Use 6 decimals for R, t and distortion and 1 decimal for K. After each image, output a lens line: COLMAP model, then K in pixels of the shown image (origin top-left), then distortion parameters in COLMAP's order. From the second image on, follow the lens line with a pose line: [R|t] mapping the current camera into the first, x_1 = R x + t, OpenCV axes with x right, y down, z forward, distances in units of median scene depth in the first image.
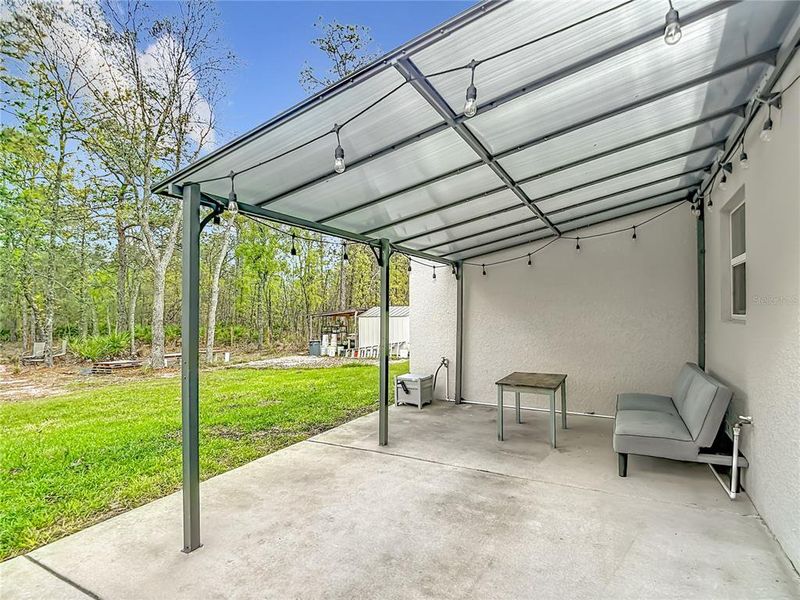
lens RADIAL K [[426.5, 0, 400.0], [0, 426.5, 300.0], [0, 0, 1]] dist [0.015559, -0.035807]
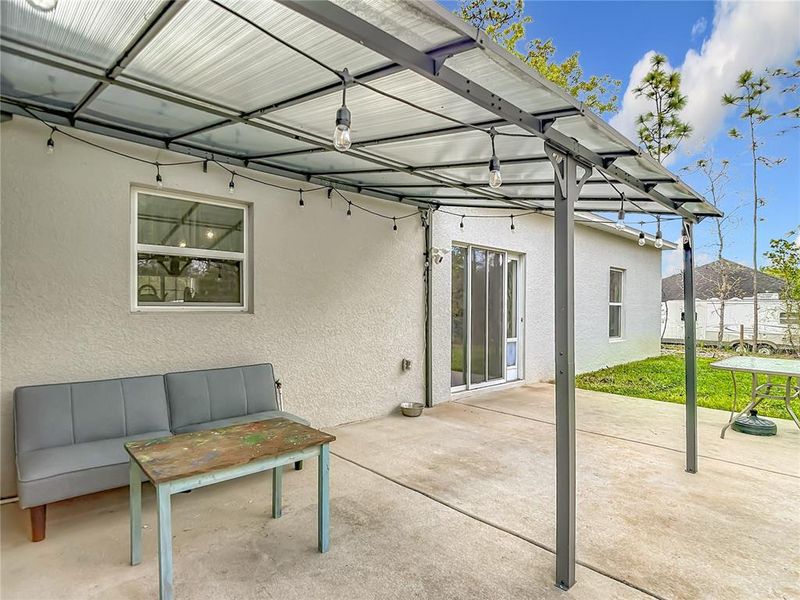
lens RADIAL K [[435.7, 0, 395.6], [0, 435.7, 300.4], [0, 0, 1]] dist [-0.027313, -0.000395]
pose [[-0.943797, 0.005274, 0.330482, -0.026003], [-0.008591, 0.999143, -0.040479, 0.063229], [-0.330413, -0.041043, -0.942944, 1.950546]]
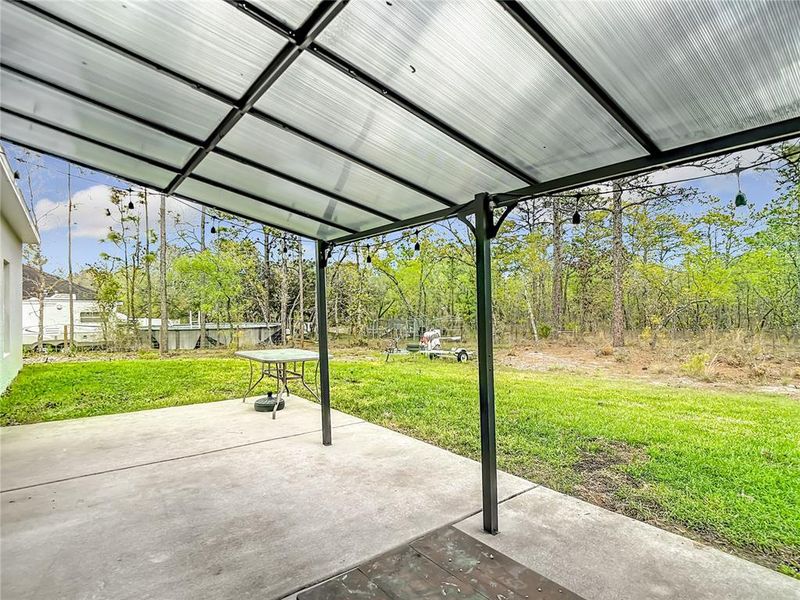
lens RADIAL K [[426.5, 0, 400.0], [0, 426.5, 300.0], [0, 0, 1]] dist [0.015559, -0.035807]
pose [[-0.400115, -0.000886, -0.916464, 0.737256], [0.031867, 0.999381, -0.014879, 0.017328], [0.915911, -0.035158, -0.399839, 1.461476]]
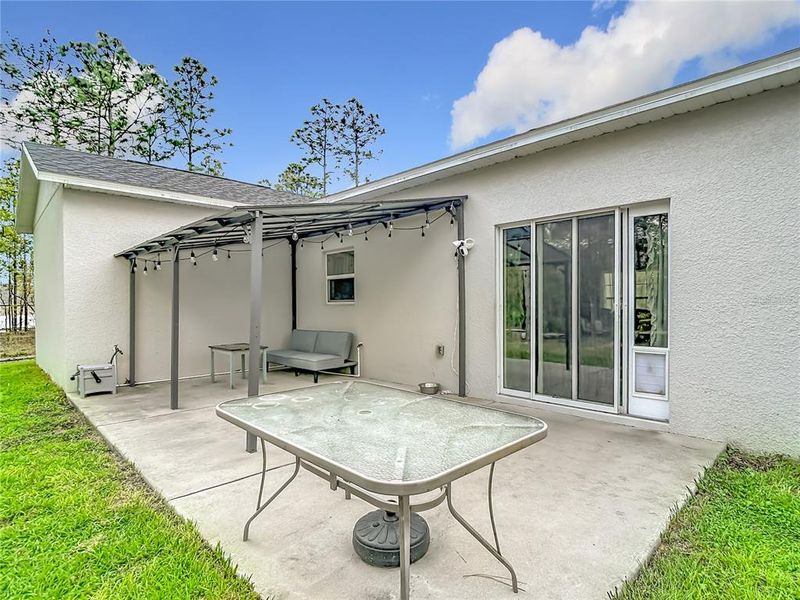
lens RADIAL K [[426.5, 0, 400.0], [0, 426.5, 300.0], [0, 0, 1]] dist [0.015559, -0.035807]
pose [[0.305873, 0.010718, 0.952012, -1.292709], [-0.013892, 0.999880, -0.006794, 0.036655], [-0.951971, -0.011147, 0.305985, 0.027451]]
